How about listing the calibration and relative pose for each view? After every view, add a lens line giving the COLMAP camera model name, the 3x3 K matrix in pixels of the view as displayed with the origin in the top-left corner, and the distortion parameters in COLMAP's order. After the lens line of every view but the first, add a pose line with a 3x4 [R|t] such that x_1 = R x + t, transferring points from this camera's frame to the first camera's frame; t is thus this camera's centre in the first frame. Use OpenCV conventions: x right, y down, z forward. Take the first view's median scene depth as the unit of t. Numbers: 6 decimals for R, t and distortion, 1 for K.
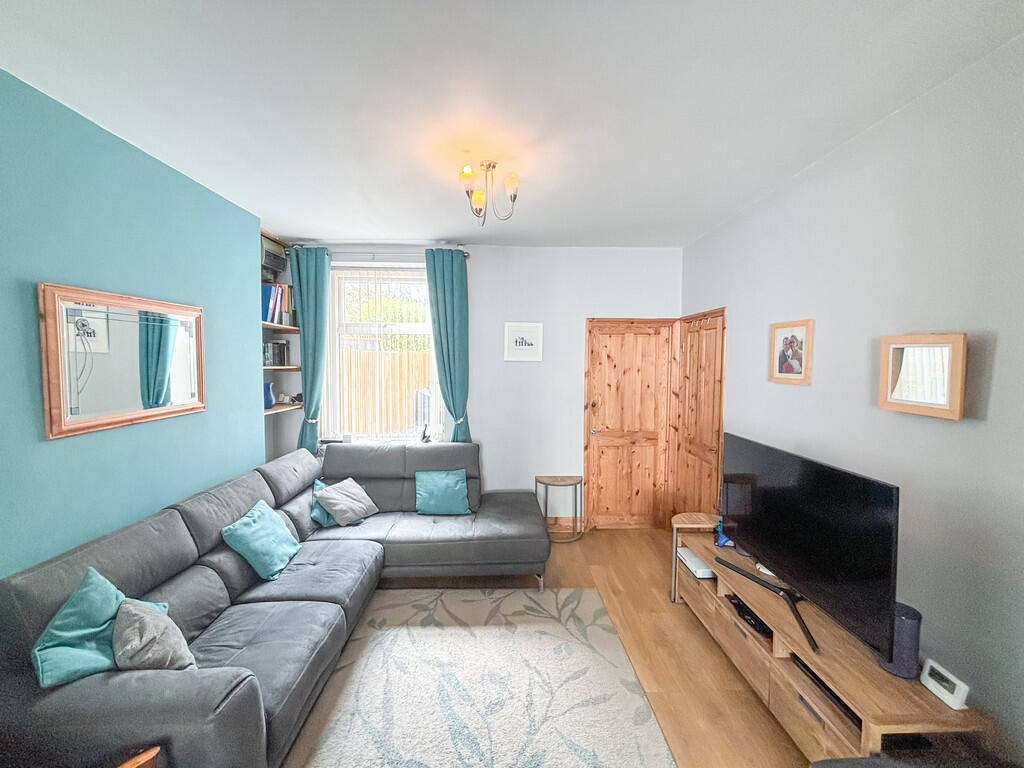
lens RADIAL K [[415.0, 0, 512.9], [0, 415.0, 381.5], [0, 0, 1]] dist [0.000476, 0.000233]
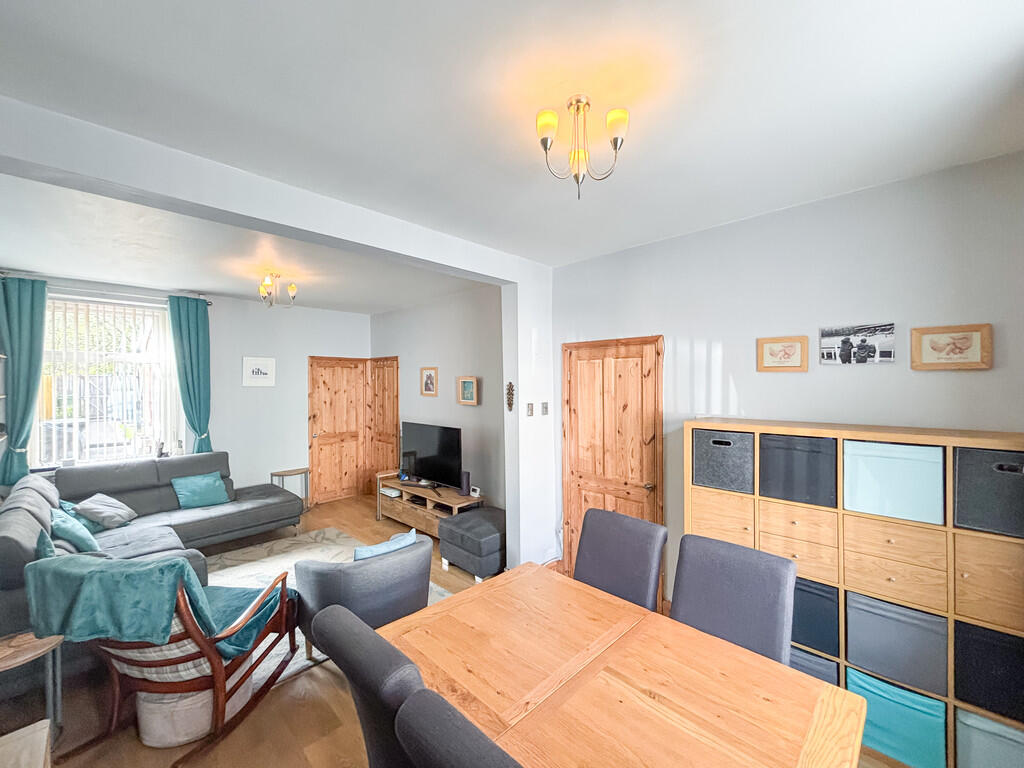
lens RADIAL K [[415.0, 0, 512.9], [0, 415.0, 381.5], [0, 0, 1]] dist [0.000476, 0.000233]
pose [[0.710584, -0.005900, 0.703588, -0.349302], [0.040740, 0.998632, -0.032771, 0.011584], [-0.702432, 0.051950, 0.709852, -0.541152]]
